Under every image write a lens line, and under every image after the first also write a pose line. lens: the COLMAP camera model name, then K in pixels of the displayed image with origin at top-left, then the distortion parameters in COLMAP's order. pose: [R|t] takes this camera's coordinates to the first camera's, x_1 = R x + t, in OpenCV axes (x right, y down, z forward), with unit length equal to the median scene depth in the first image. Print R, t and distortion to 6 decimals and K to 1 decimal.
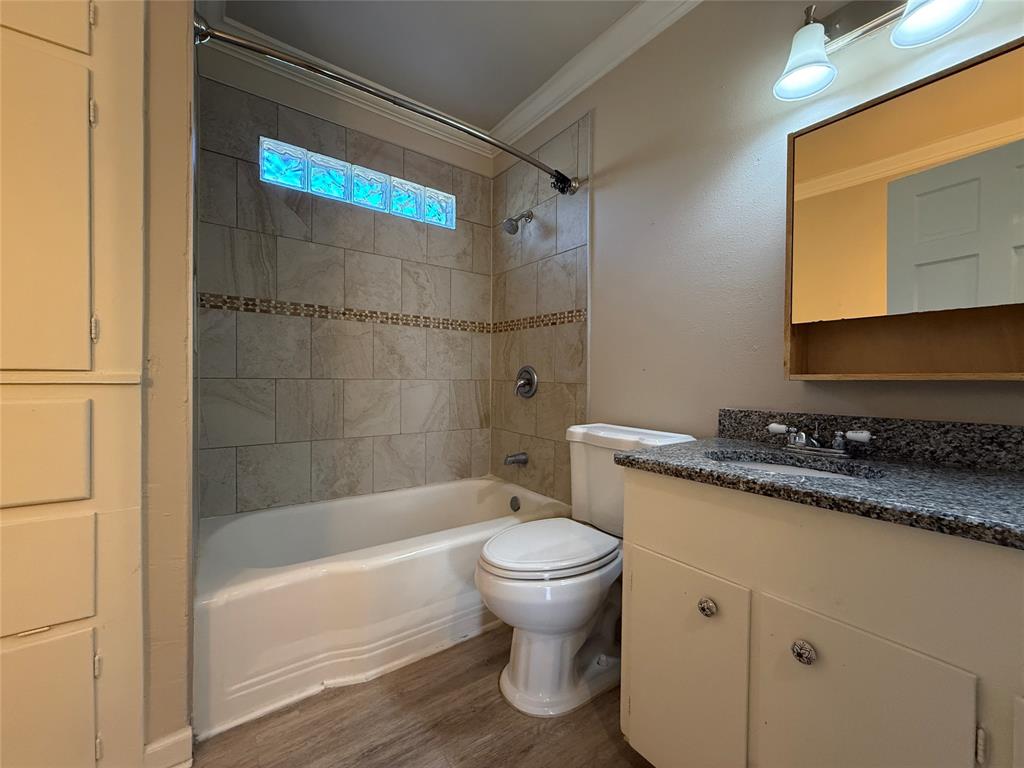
lens RADIAL K [[409.8, 0, 509.8], [0, 409.8, 385.7], [0, 0, 1]] dist [0.000933, 0.000242]
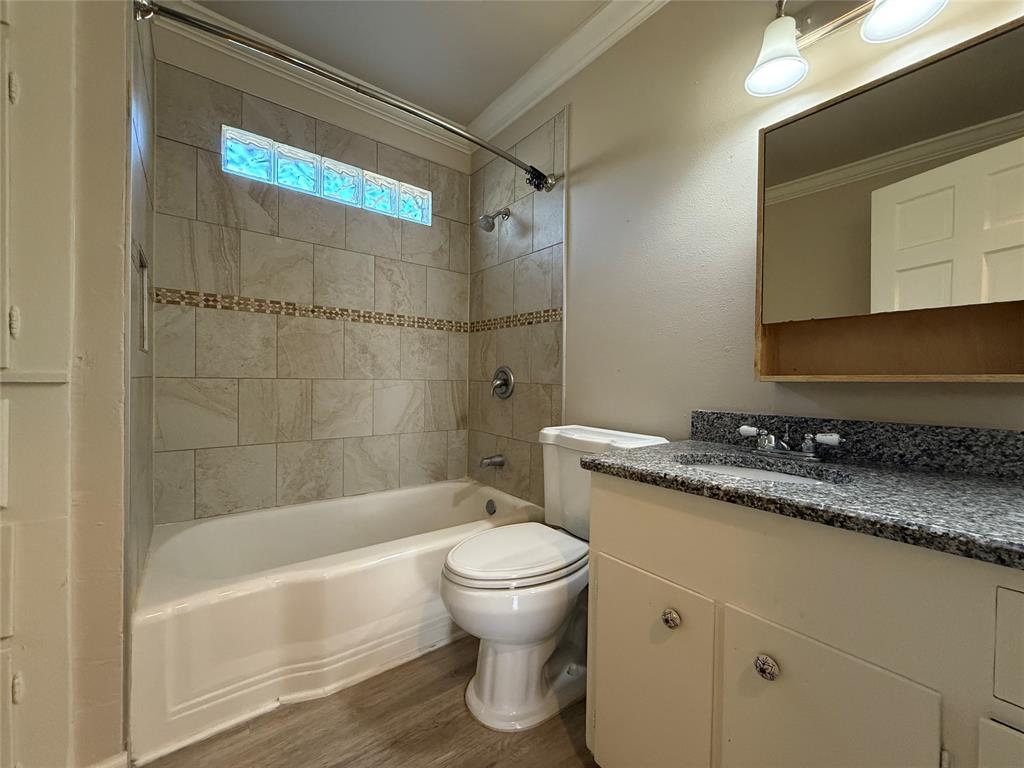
lens RADIAL K [[409.8, 0, 509.8], [0, 409.8, 385.7], [0, 0, 1]] dist [0.000933, 0.000242]
pose [[0.999593, 0.003137, 0.028341, 0.036515], [-0.003092, 0.999994, -0.001644, 0.000014], [-0.028346, 0.001556, 0.999597, 0.025807]]
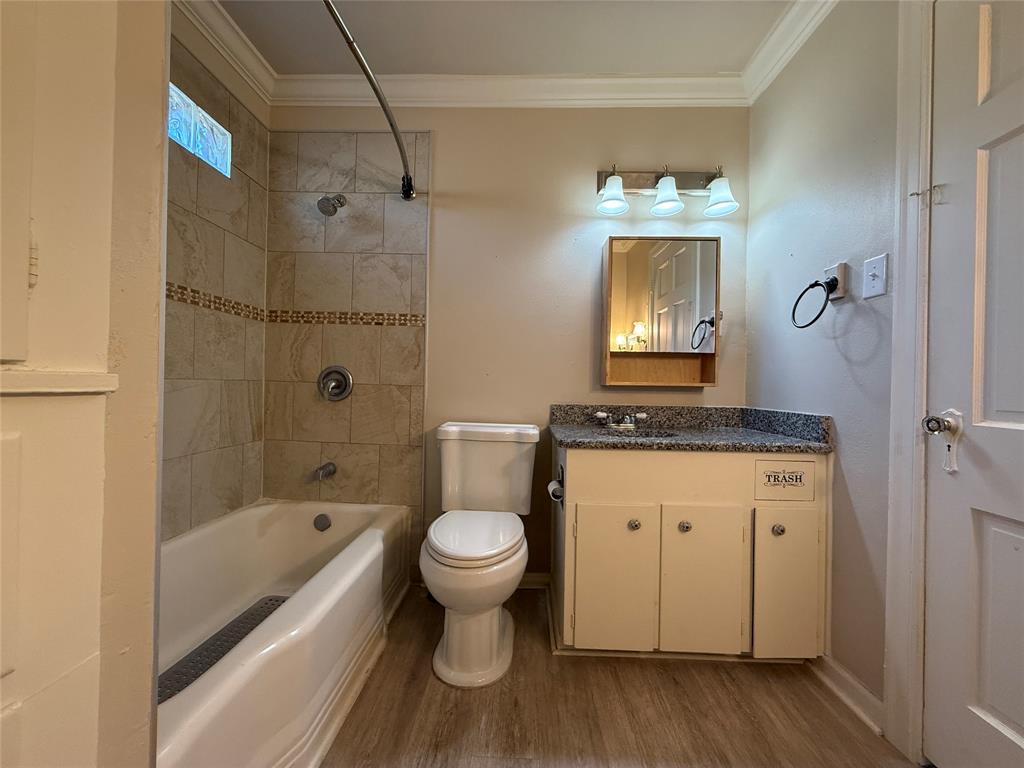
lens RADIAL K [[409.8, 0, 509.8], [0, 409.8, 385.7], [0, 0, 1]] dist [0.000933, 0.000242]
pose [[0.623699, 0.000574, 0.781664, -0.528671], [-0.002359, 0.999997, 0.001147, -0.007658], [-0.781661, -0.002559, 0.623698, 0.176958]]
